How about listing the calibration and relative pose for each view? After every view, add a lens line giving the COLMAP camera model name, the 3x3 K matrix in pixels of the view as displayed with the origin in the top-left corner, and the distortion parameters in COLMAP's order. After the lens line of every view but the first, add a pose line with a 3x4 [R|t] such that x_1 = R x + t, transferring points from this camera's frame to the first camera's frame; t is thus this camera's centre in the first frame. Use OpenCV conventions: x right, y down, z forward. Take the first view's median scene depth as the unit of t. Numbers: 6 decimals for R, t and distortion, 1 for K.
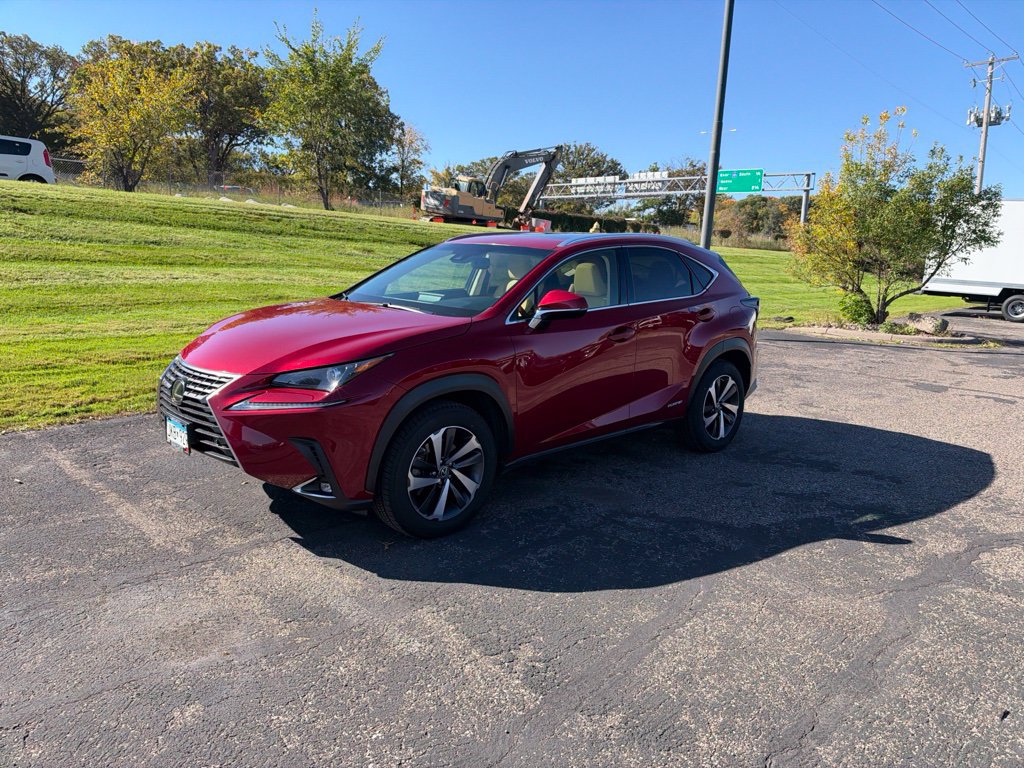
lens RADIAL K [[740.3, 0, 513.4], [0, 740.3, 382.6], [0, 0, 1]] dist [0.013875, -0.029566]
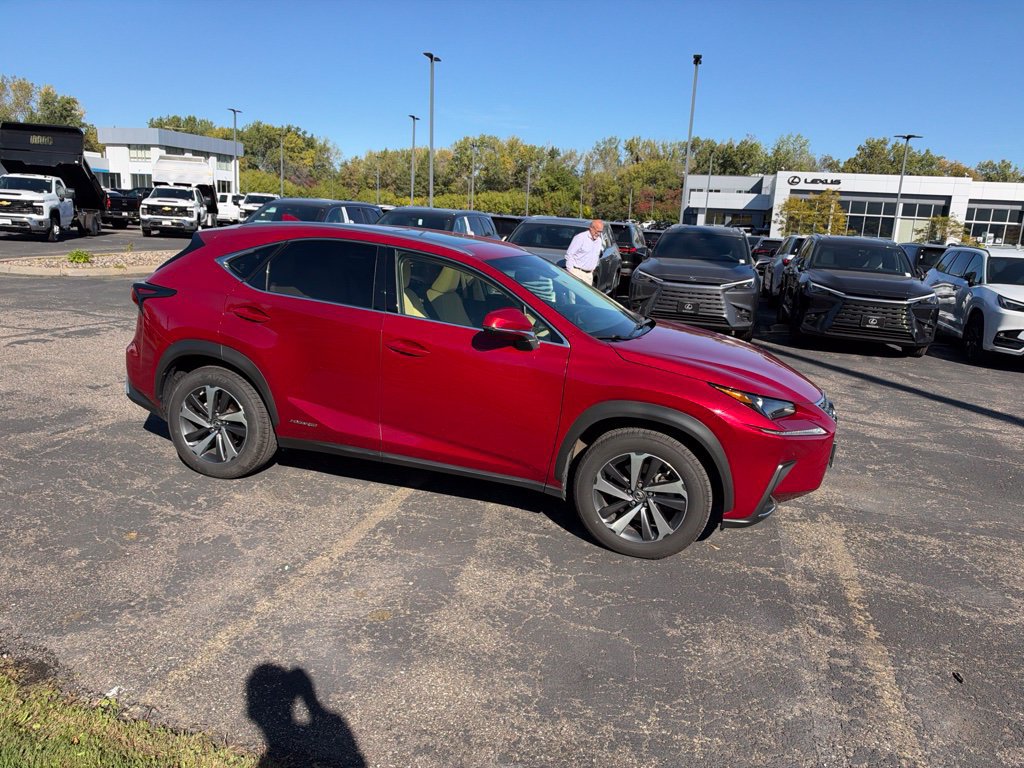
lens RADIAL K [[740.3, 0, 513.5], [0, 740.3, 392.1], [0, 0, 1]] dist [0.013875, -0.029566]
pose [[-0.490034, -0.257947, 0.832665, -0.639485], [0.086967, 0.935983, 0.341134, -0.256366], [-0.867354, 0.239581, -0.436231, 1.054291]]
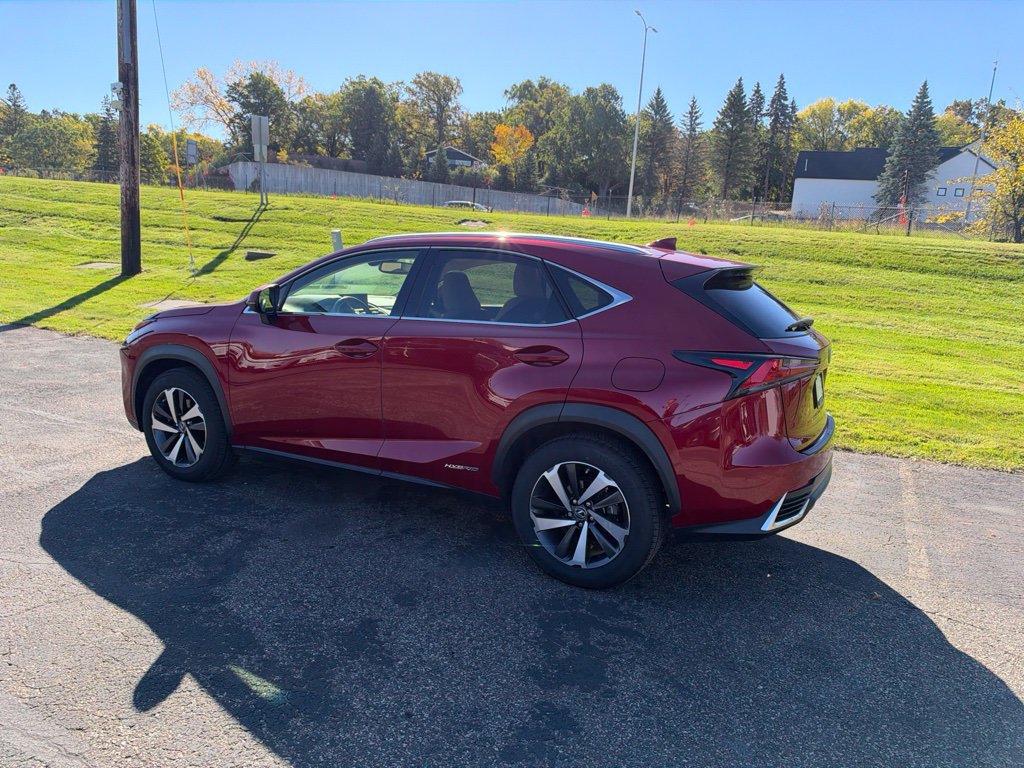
lens RADIAL K [[740.3, 0, 515.8], [0, 740.3, 378.8], [0, 0, 1]] dist [0.013875, -0.029566]
pose [[0.327628, 0.140335, -0.934327, 0.667668], [-0.215510, 0.973938, 0.070714, -0.087397], [0.919900, 0.178189, 0.349333, 0.591370]]
